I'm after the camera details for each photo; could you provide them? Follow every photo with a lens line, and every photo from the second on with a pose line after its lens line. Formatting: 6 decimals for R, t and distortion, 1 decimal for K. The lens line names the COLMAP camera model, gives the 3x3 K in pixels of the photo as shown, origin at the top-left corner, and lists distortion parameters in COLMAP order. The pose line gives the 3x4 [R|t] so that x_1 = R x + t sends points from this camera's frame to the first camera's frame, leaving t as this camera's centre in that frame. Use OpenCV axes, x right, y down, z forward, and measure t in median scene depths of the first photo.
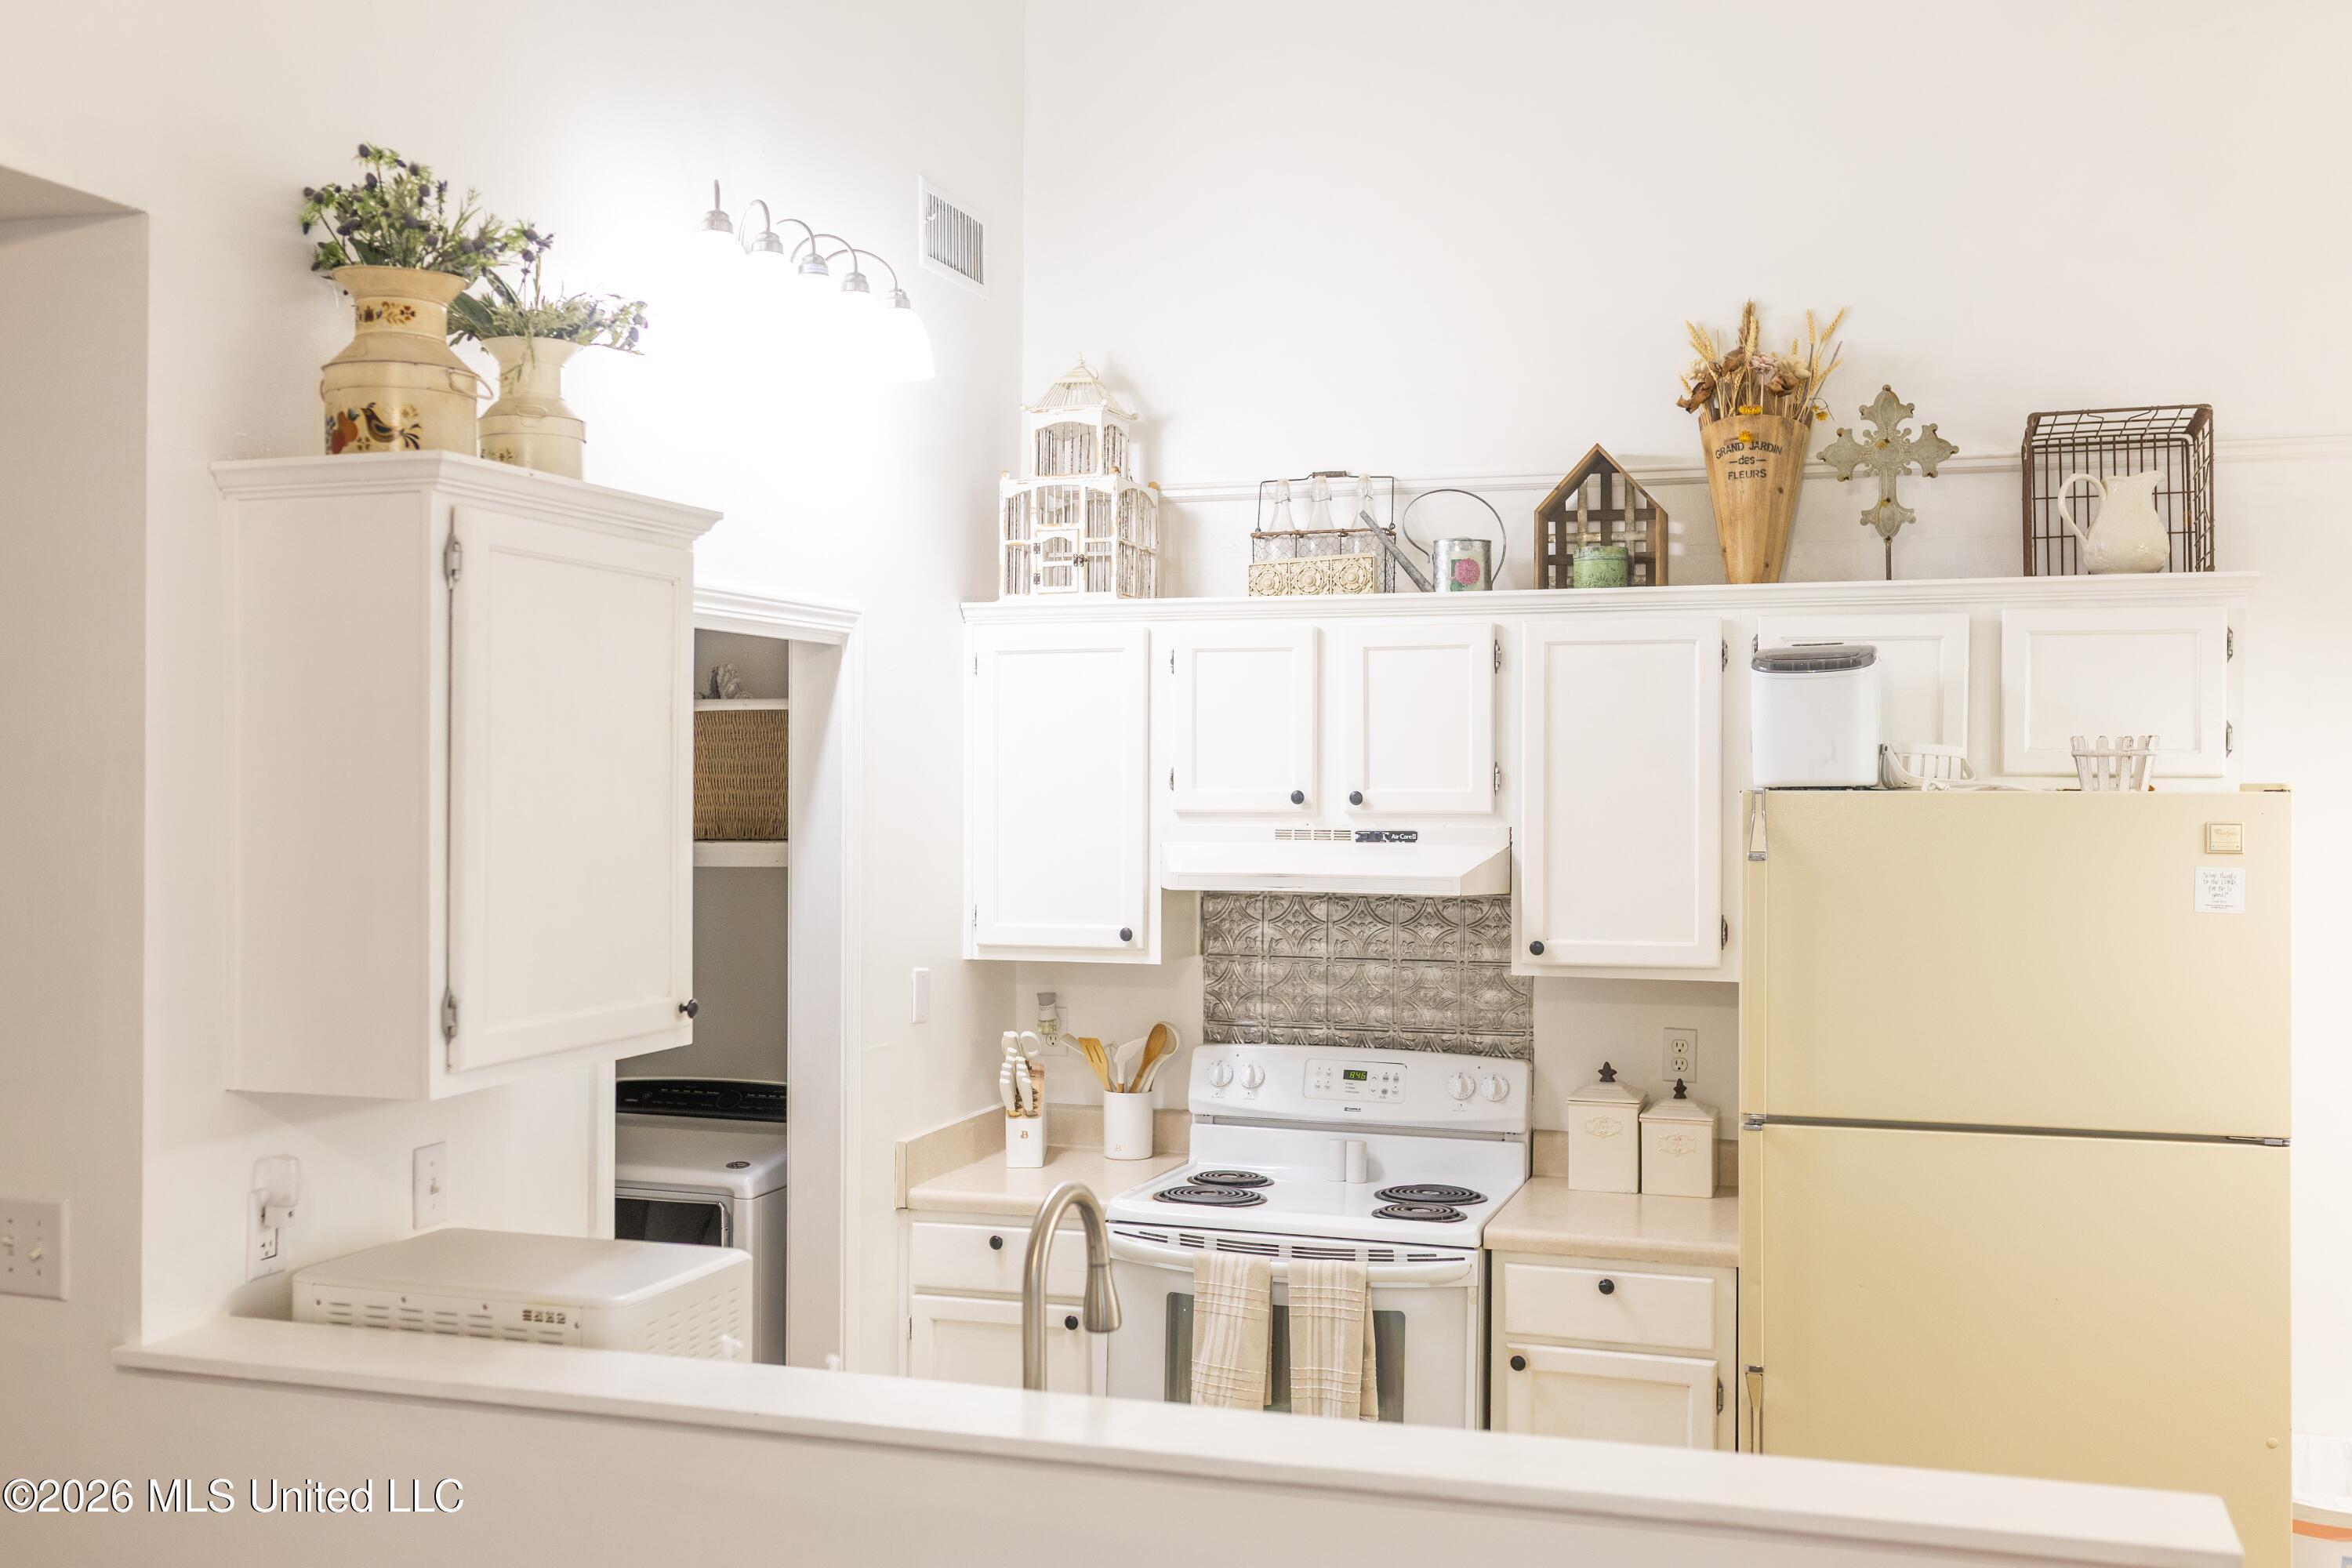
lens RADIAL K [[2222.1, 0, 1163.8], [0, 2222.1, 783.0], [0, 0, 1]] dist [0.002586, 0.000000]
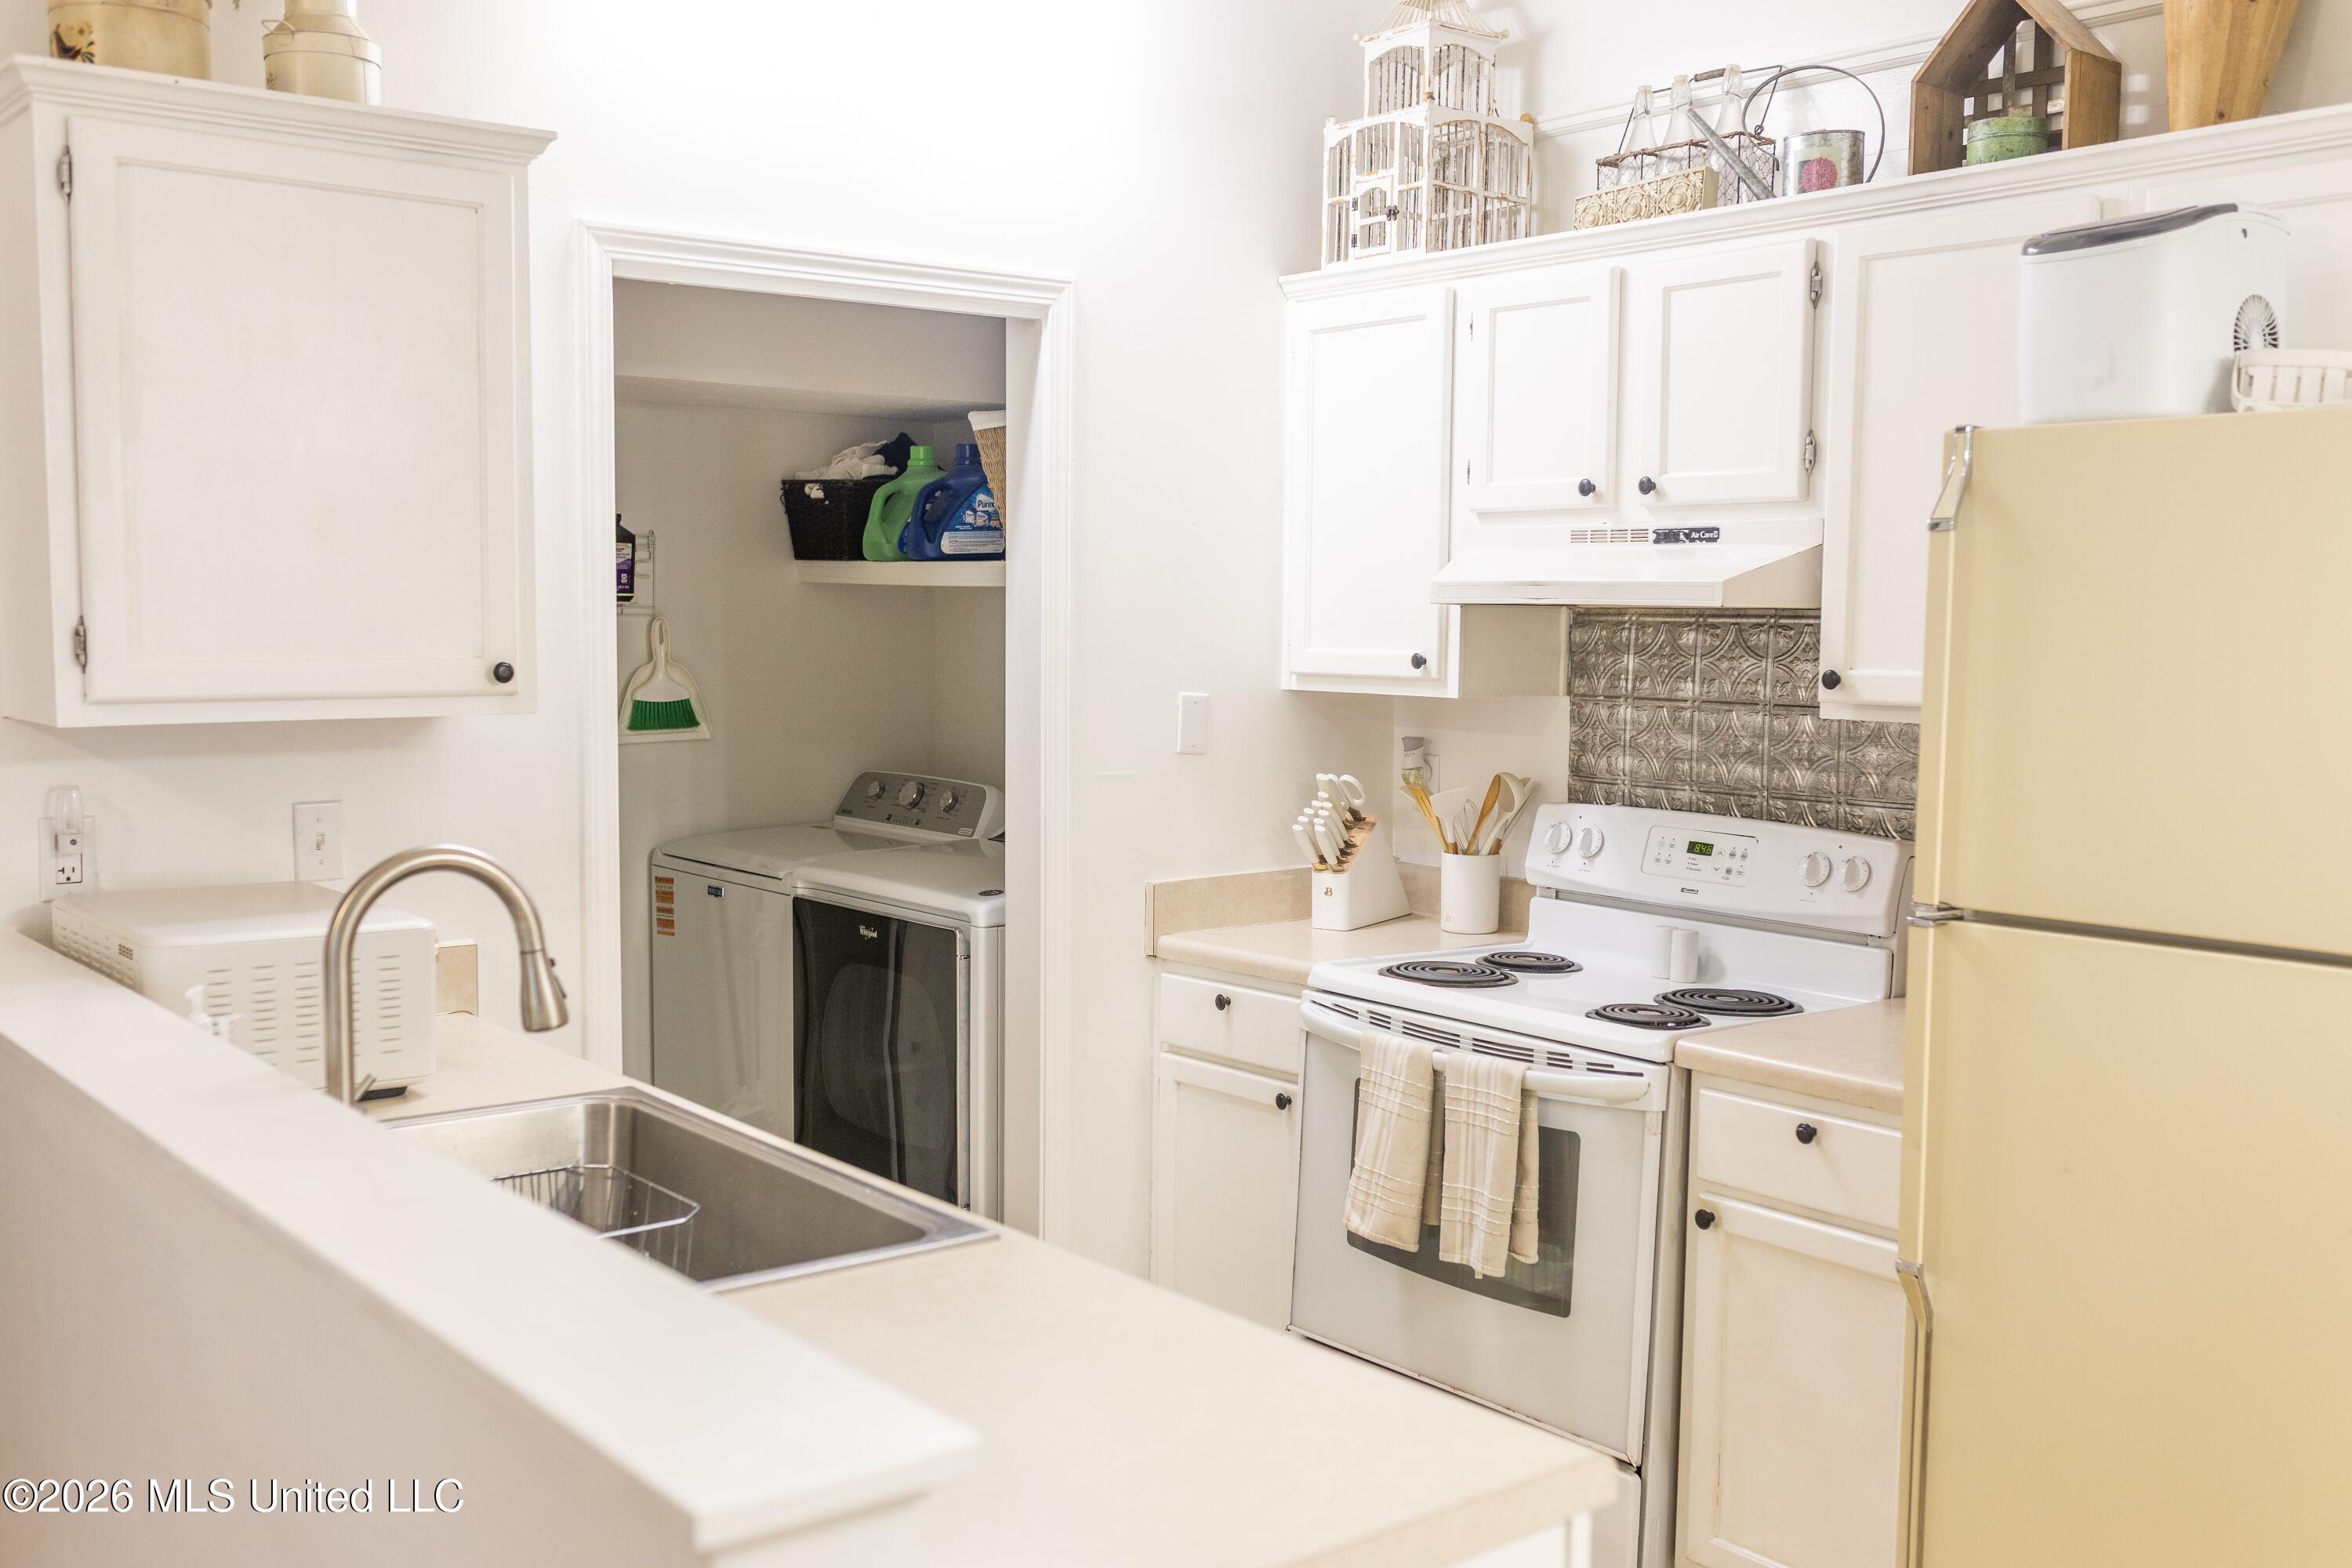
lens RADIAL K [[2222.1, 0, 1155.4], [0, 2222.1, 783.6], [0, 0, 1]] dist [0.002586, 0.000000]
pose [[0.841740, 0.049404, -0.537619, 0.361017], [-0.007256, 0.996750, 0.080235, 0.049038], [0.539835, -0.063636, 0.839362, 0.248072]]
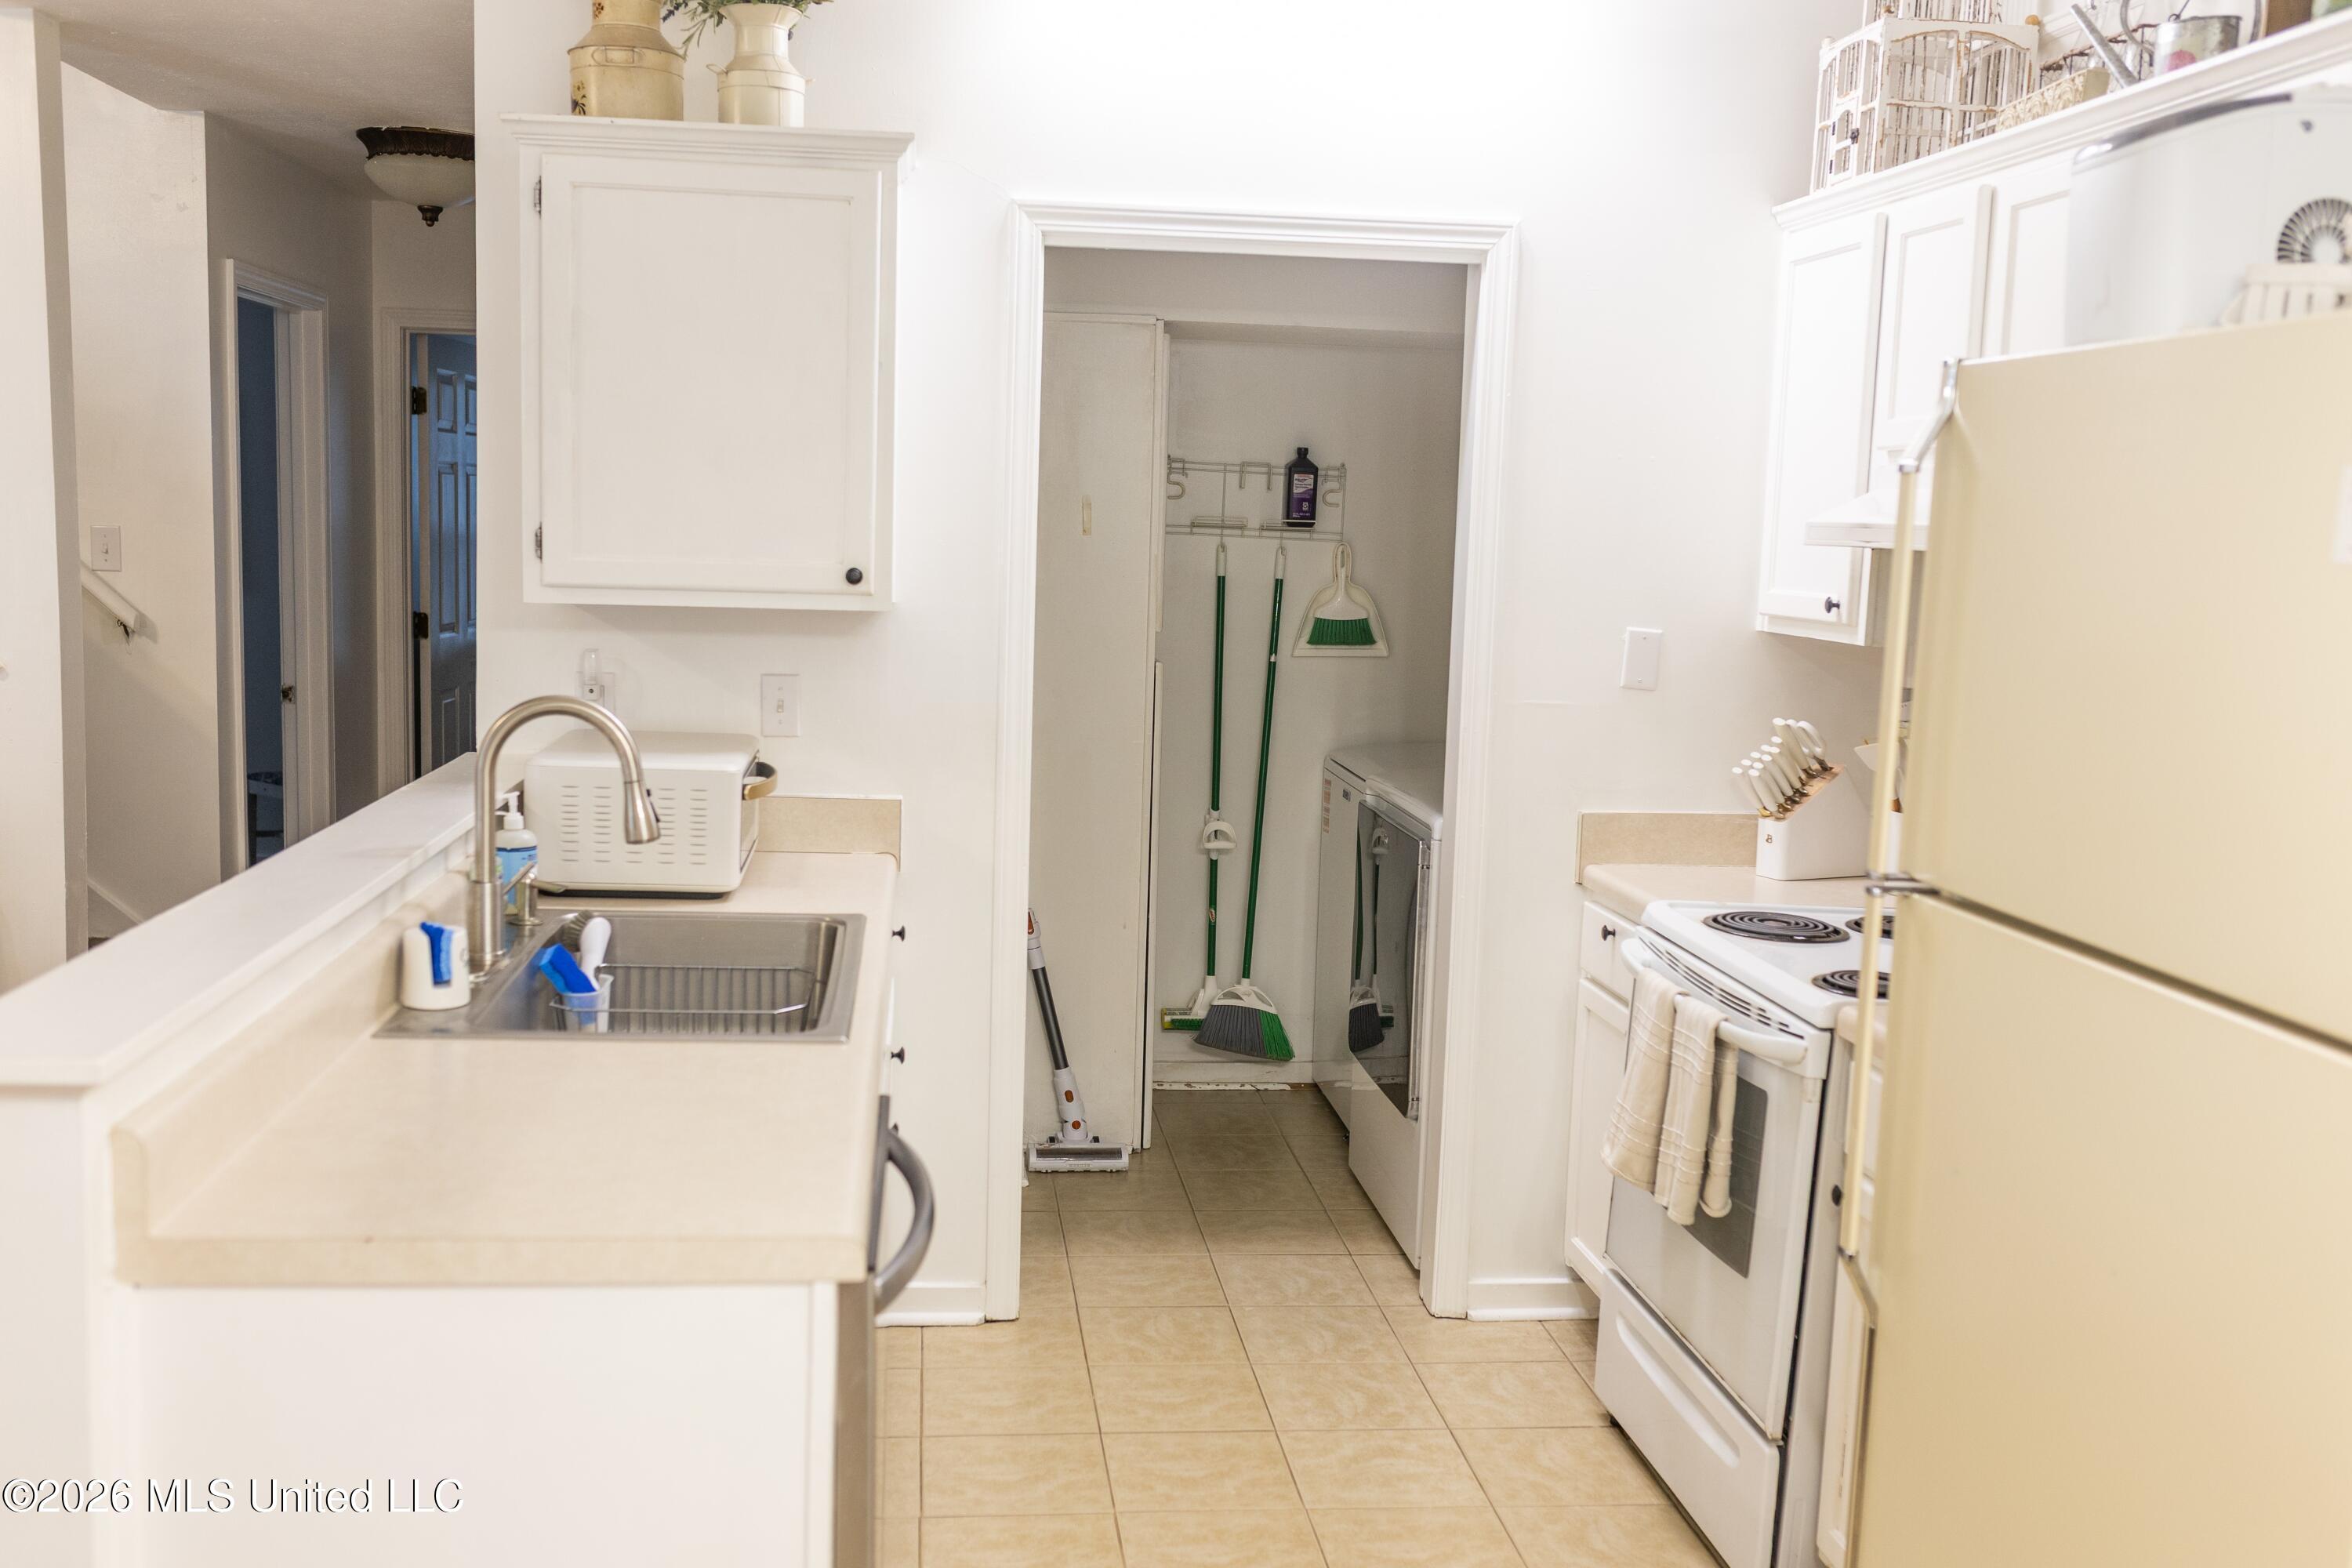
lens RADIAL K [[2222.1, 0, 1154.5], [0, 2222.1, 779.8], [0, 0, 1]] dist [0.002586, 0.000000]
pose [[0.421367, 0.121612, -0.898699, 0.627160], [-0.031795, 0.992340, 0.119376, 0.043749], [0.906333, -0.021727, 0.422006, 0.448265]]
